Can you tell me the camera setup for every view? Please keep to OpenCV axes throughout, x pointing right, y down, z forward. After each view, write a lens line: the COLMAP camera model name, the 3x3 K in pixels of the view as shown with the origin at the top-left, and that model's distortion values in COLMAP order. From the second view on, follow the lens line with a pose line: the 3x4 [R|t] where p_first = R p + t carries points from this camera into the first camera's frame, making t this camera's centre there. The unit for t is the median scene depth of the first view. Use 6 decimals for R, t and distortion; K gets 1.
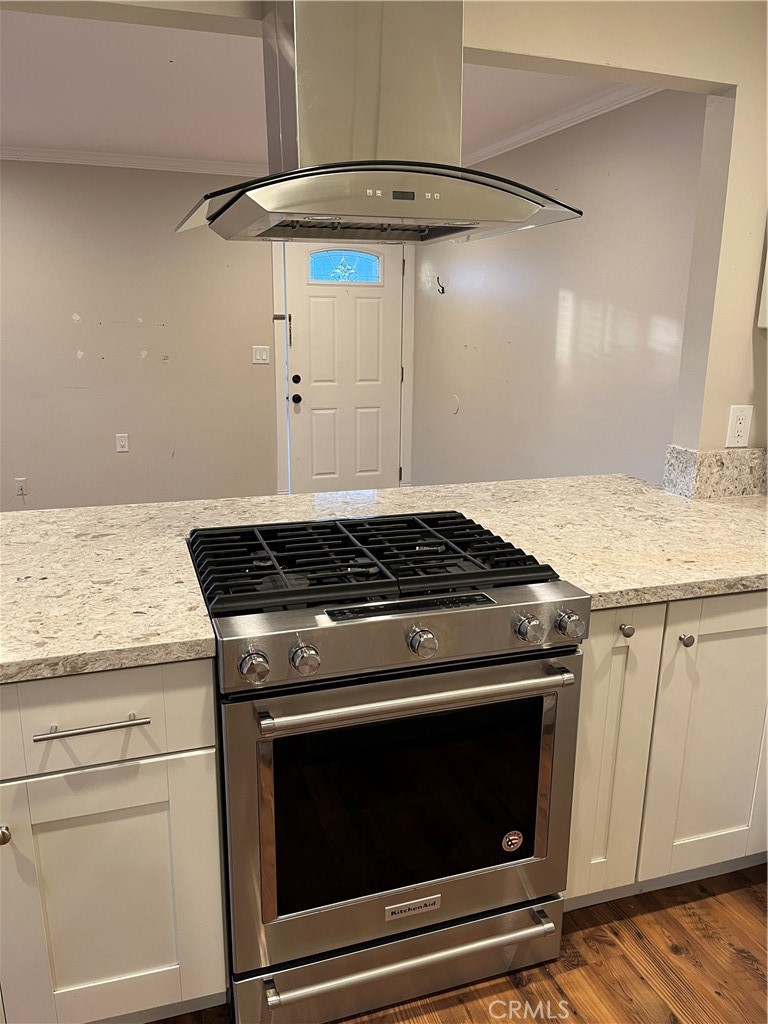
lens RADIAL K [[776.8, 0, 374.5], [0, 776.8, 515.4], [0, 0, 1]] dist [0.053007, -0.081975]
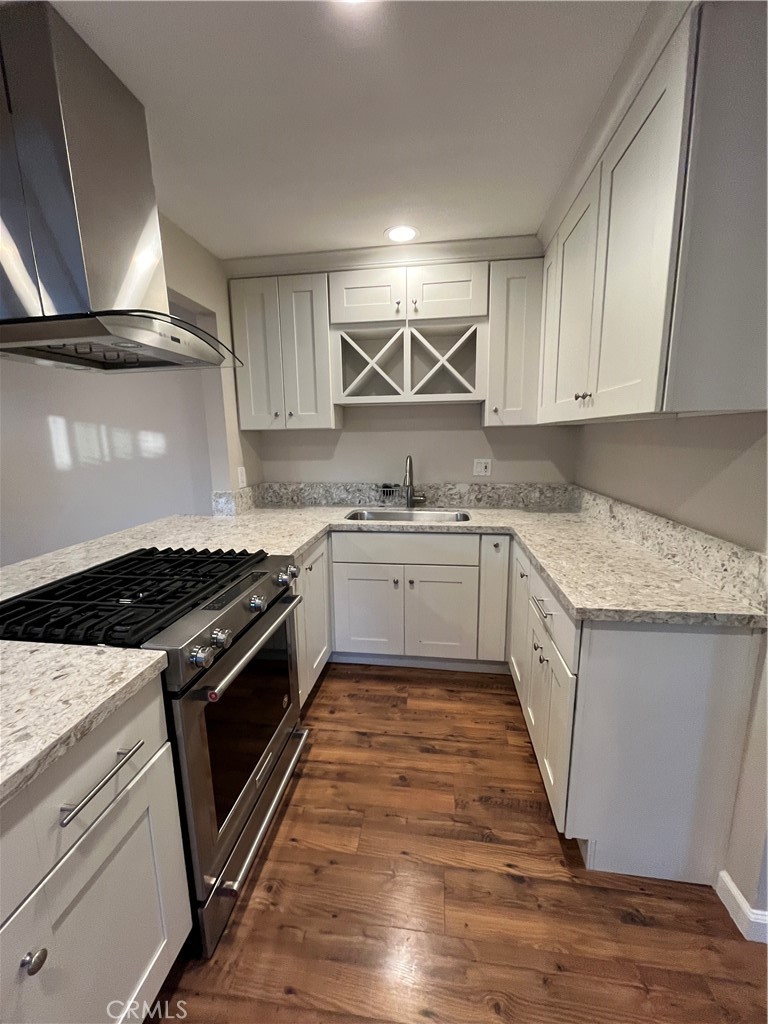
lens RADIAL K [[419.4, 0, 372.3], [0, 419.4, 509.4], [0, 0, 1]] dist [-0.010096, -0.000035]
pose [[0.452408, -0.170143, 0.875430, -0.483485], [0.246599, 0.967224, 0.060545, -0.023227], [-0.857039, 0.188489, 0.479537, 0.260496]]
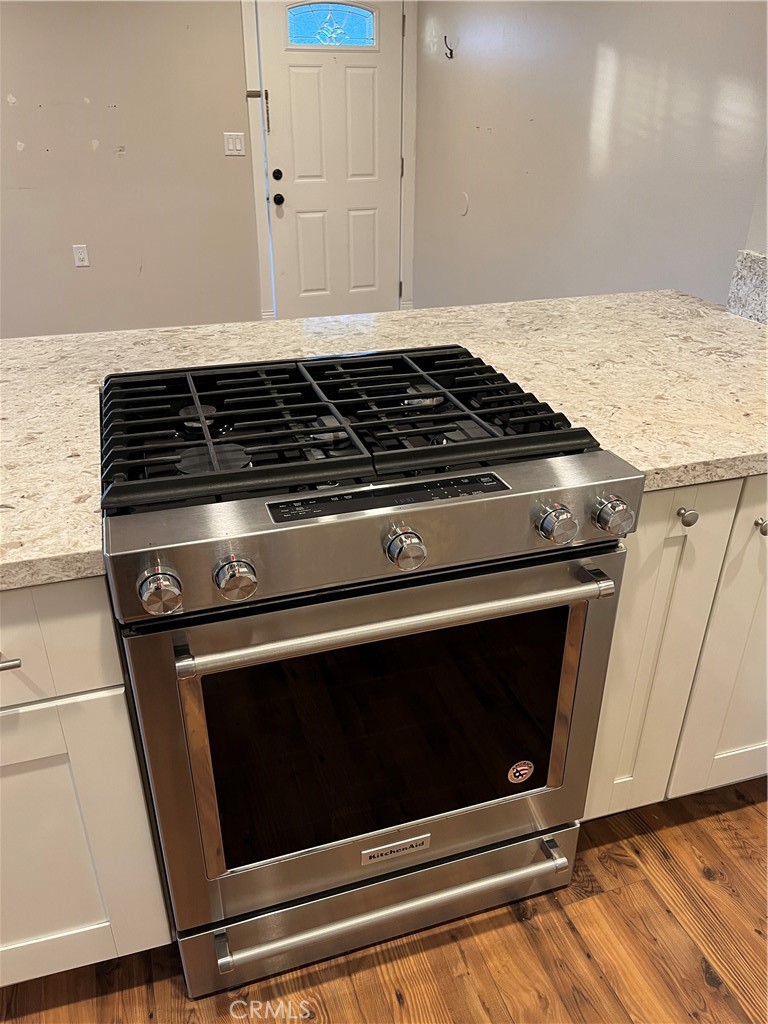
lens RADIAL K [[776.8, 0, 374.5], [0, 776.8, 515.4], [0, 0, 1]] dist [0.053007, -0.081975]
pose [[0.999935, -0.006245, -0.009553, 0.033740], [0.008261, 0.973556, 0.228298, -0.022419], [0.007875, -0.228362, 0.973544, 0.264263]]
